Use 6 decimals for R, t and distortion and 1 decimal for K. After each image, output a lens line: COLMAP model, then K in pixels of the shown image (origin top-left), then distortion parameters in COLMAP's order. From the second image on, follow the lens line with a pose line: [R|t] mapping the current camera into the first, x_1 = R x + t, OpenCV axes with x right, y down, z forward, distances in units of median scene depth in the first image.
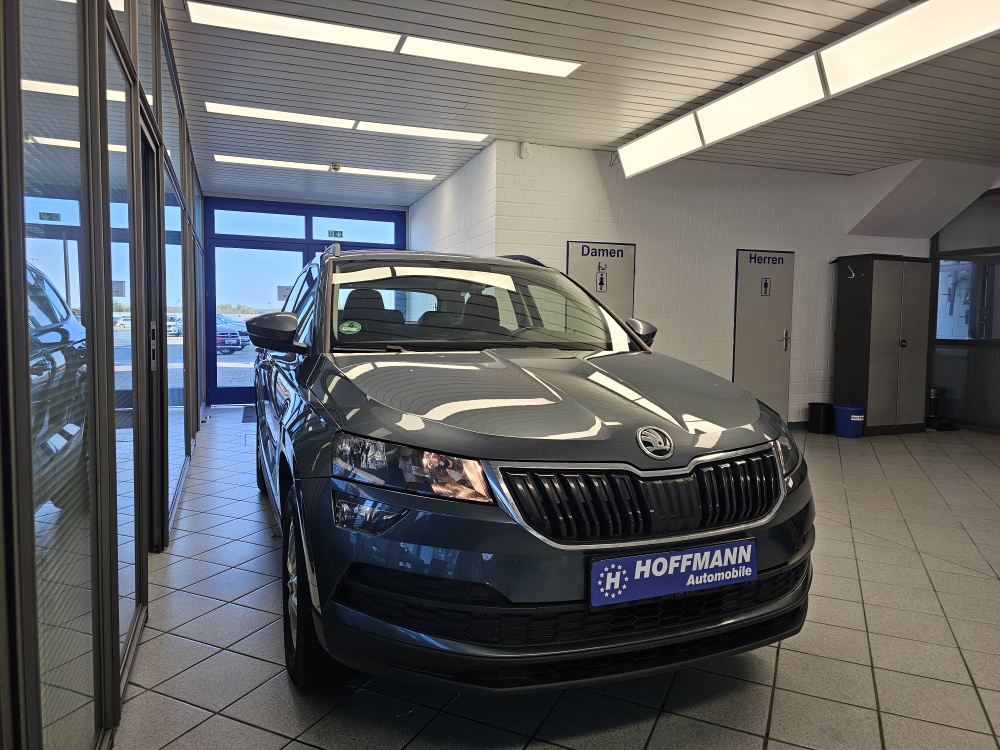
lens RADIAL K [[681.9, 0, 497.7], [0, 681.9, 367.3], [0, 0, 1]] dist [0.044074, -0.052291]
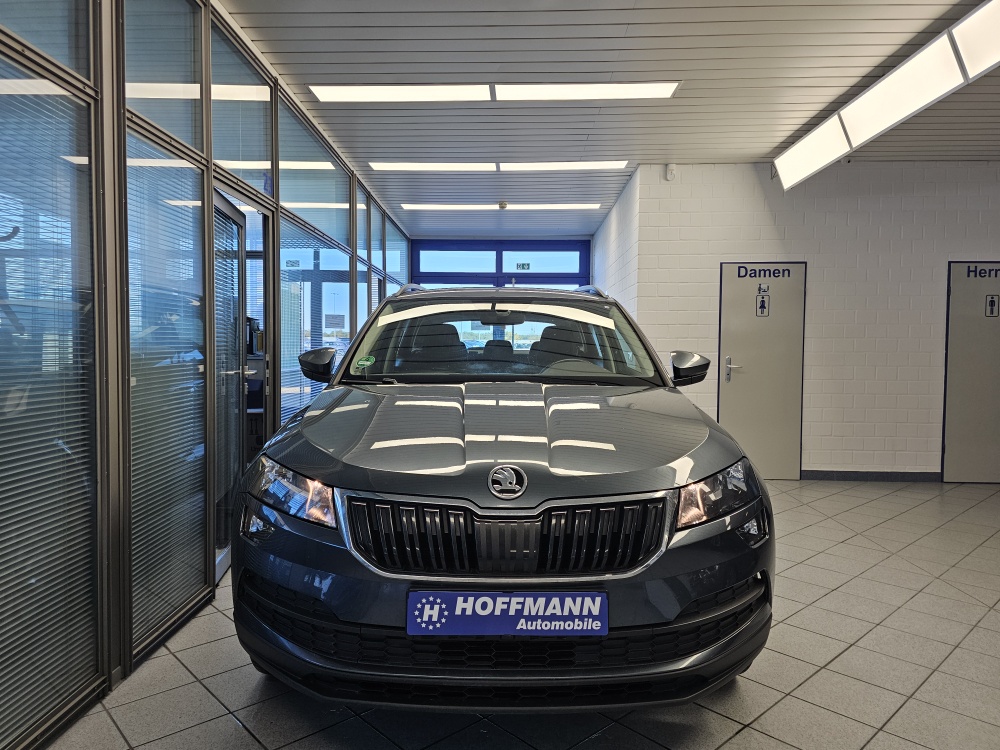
lens RADIAL K [[681.9, 0, 492.6], [0, 681.9, 372.6], [0, 0, 1]] dist [0.044074, -0.052291]
pose [[0.925440, 0.008023, -0.378809, 0.201428], [-0.018195, 0.999563, -0.023280, -0.008817], [0.378457, 0.028436, 0.925182, 0.021603]]
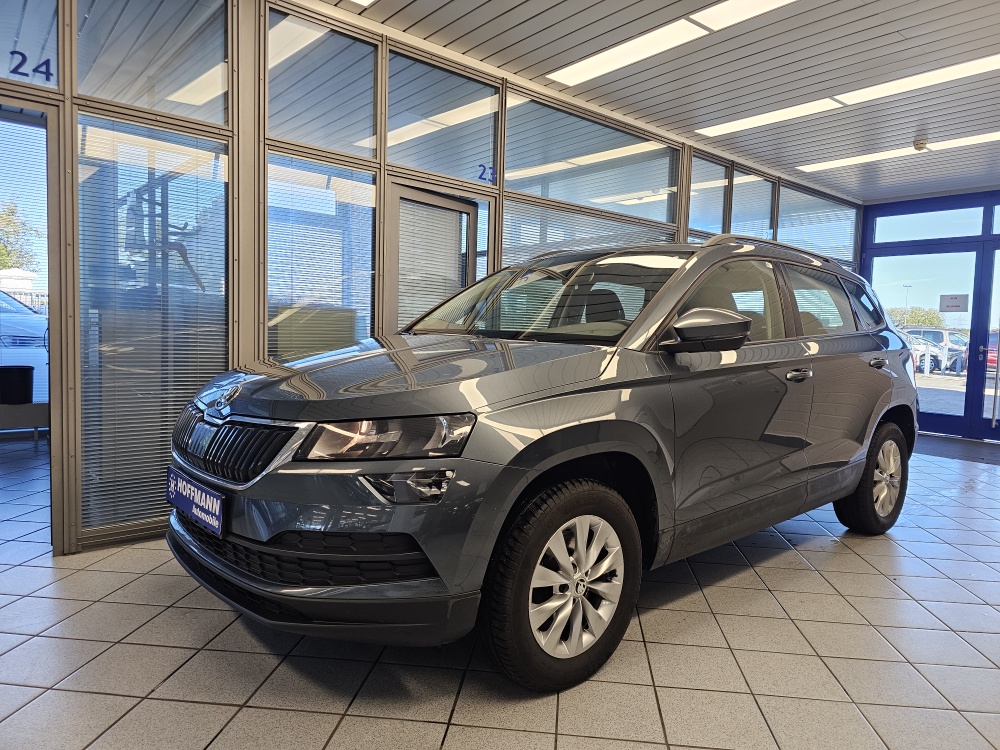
lens RADIAL K [[675.8, 0, 492.2], [0, 675.8, 379.5], [0, 0, 1]] dist [0.027227, -0.014837]
pose [[0.311984, 0.064520, -0.947894, 0.516135], [-0.085530, 0.995548, 0.039613, -0.003455], [0.946230, 0.068714, 0.316113, 0.362772]]
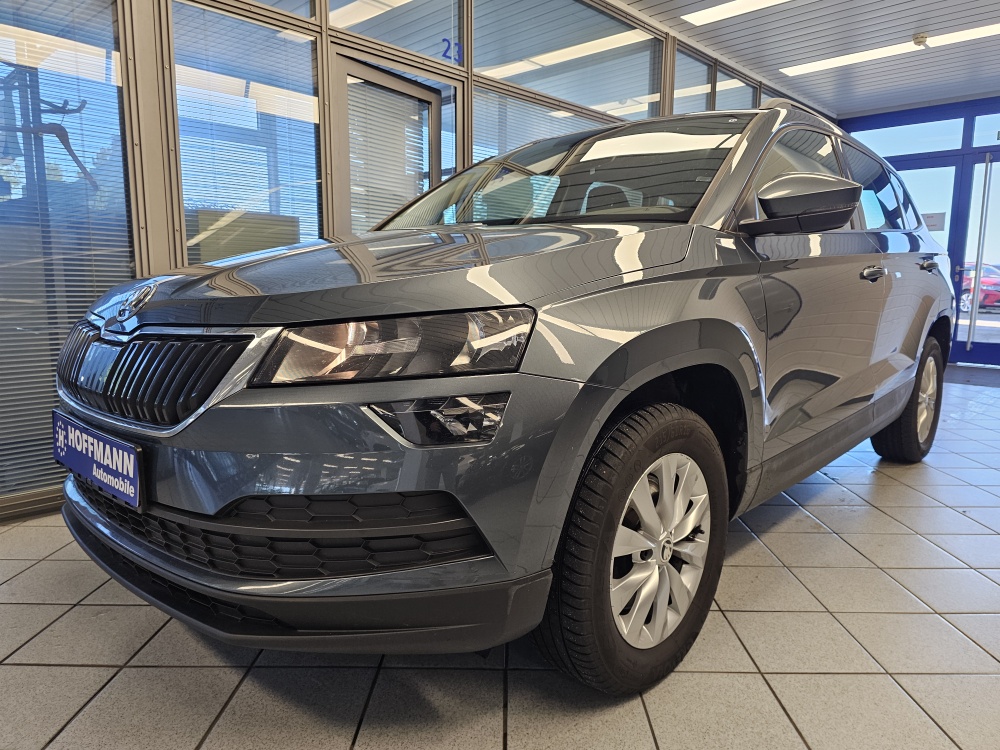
lens RADIAL K [[681.9, 0, 499.4], [0, 681.9, 391.9], [0, 0, 1]] dist [0.044074, -0.052291]
pose [[0.411891, 0.139459, -0.900498, 0.390580], [-0.062897, 0.990213, 0.124584, 0.029394], [0.909060, 0.005324, 0.416632, 0.359967]]
